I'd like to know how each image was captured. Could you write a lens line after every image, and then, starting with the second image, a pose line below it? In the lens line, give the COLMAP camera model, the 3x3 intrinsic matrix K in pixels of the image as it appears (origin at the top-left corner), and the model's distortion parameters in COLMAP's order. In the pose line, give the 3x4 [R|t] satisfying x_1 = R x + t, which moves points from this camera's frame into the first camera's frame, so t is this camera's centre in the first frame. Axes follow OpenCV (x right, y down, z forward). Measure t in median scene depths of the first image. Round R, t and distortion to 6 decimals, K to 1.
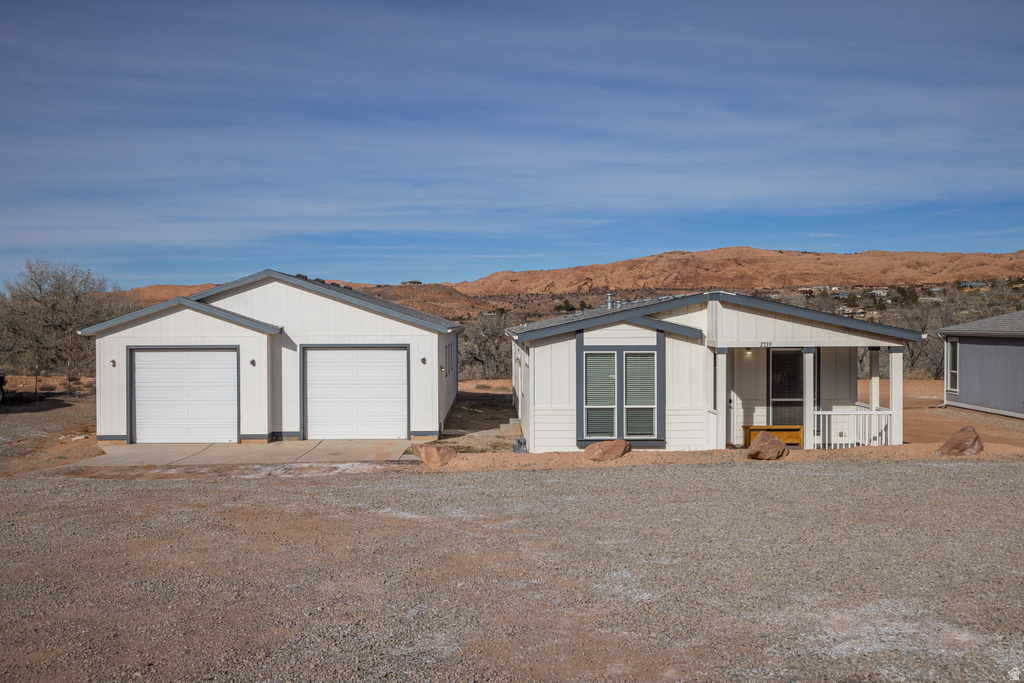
lens RADIAL K [[1011.2, 0, 511.6], [0, 1011.2, 338.4], [0, 0, 1]] dist [0.019922, 0.000000]
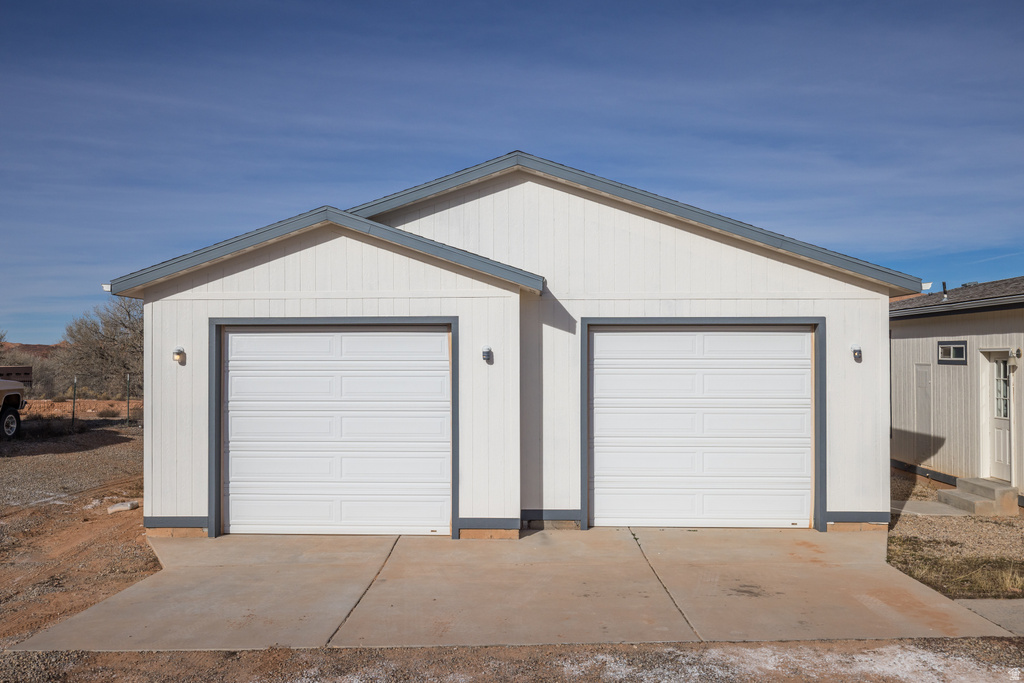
lens RADIAL K [[902.5, 0, 505.6], [0, 902.5, 350.6], [0, 0, 1]] dist [0.005309, -0.005526]
pose [[0.998723, 0.000800, -0.050517, -0.226781], [-0.002043, 0.999696, -0.024564, 0.031011], [0.050482, 0.024635, 0.998421, 0.602485]]
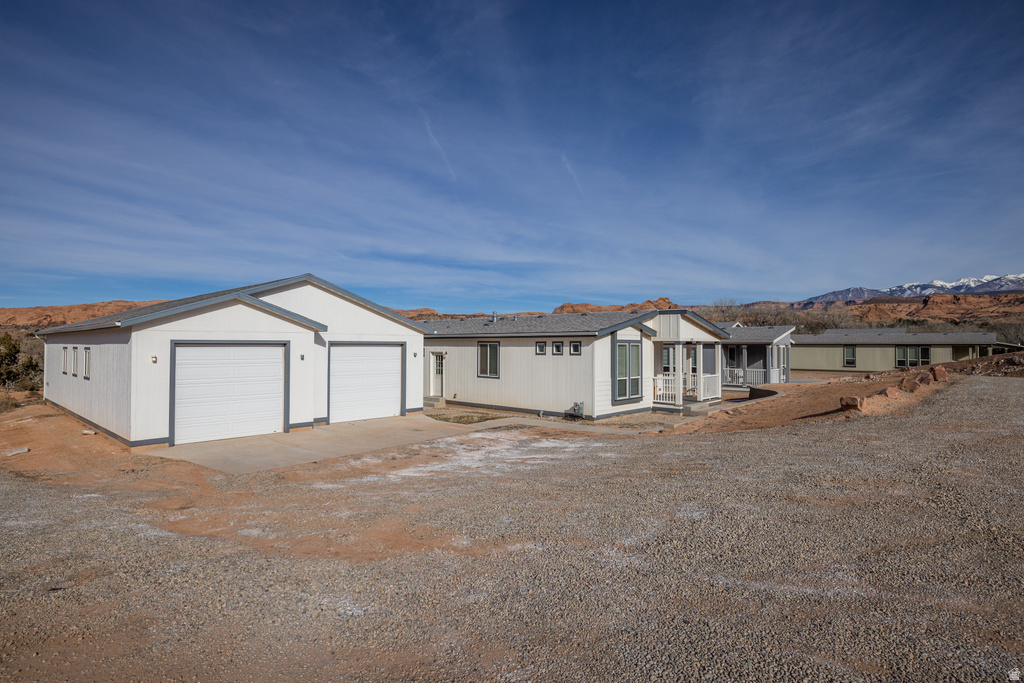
lens RADIAL K [[523.4, 0, 503.9], [0, 523.4, 337.1], [0, 0, 1]] dist [-0.004242, 0.000399]
pose [[0.696681, 0.017027, 0.717179, -0.506213], [0.007343, 0.999497, -0.030863, 0.021544], [-0.717344, 0.026768, 0.696205, 0.448793]]
